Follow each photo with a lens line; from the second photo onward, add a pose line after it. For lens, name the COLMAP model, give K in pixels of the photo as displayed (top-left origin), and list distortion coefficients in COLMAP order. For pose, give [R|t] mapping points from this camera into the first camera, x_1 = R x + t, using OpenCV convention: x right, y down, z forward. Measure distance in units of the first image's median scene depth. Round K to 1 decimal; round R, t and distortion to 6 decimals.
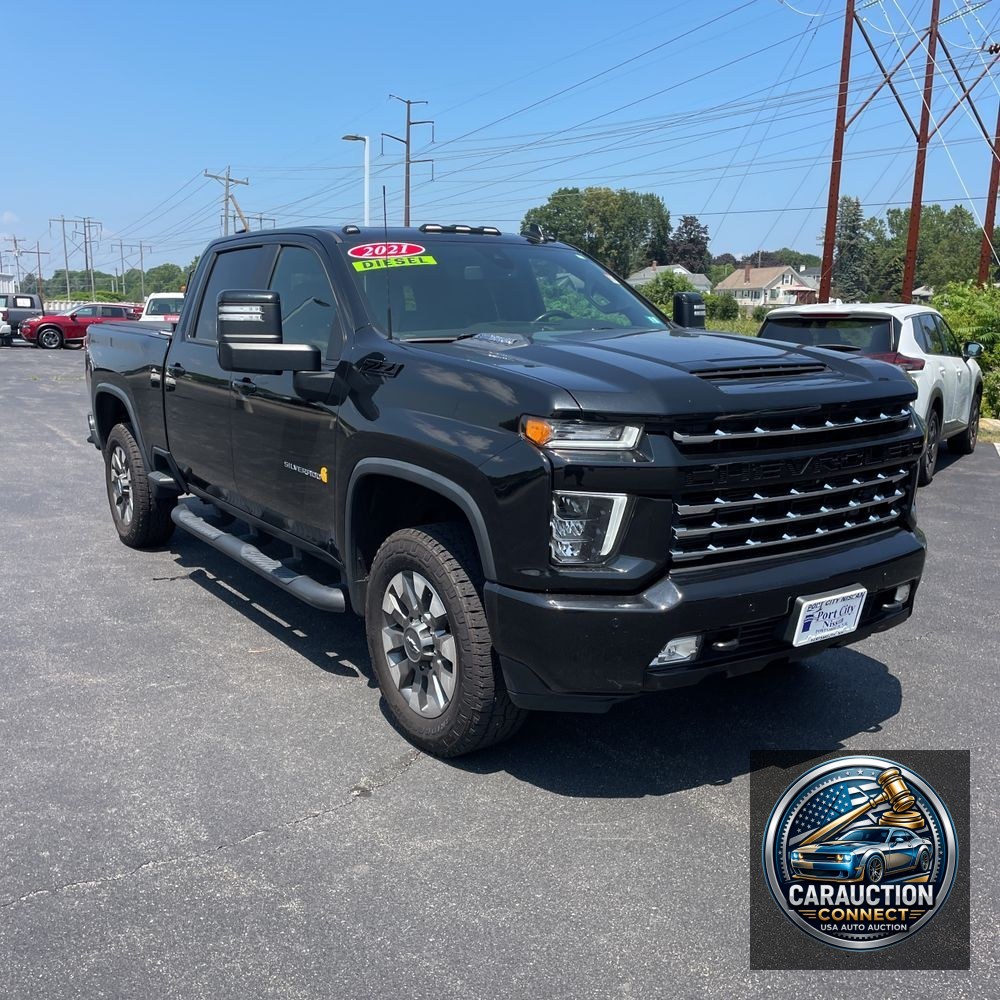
lens RADIAL K [[1012.7, 0, 499.2], [0, 1012.7, 529.3], [0, 0, 1]] dist [0.096188, -0.128699]
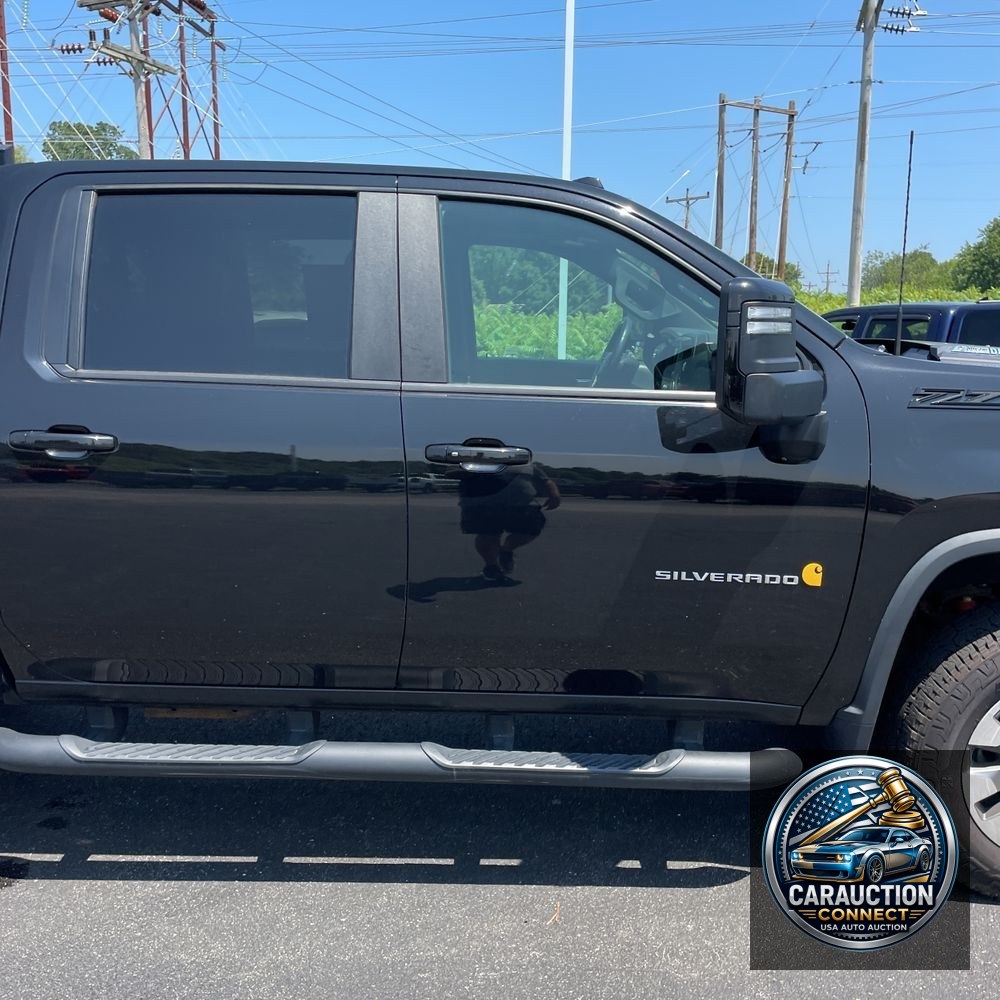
lens RADIAL K [[1012.7, 0, 513.7], [0, 1012.7, 522.5], [0, 0, 1]] dist [0.098199, -0.132384]
pose [[0.570791, -0.155893, 0.806161, -0.624771], [0.165978, 0.983449, 0.072658, -0.129525], [-0.804145, 0.092333, 0.587218, 0.617463]]
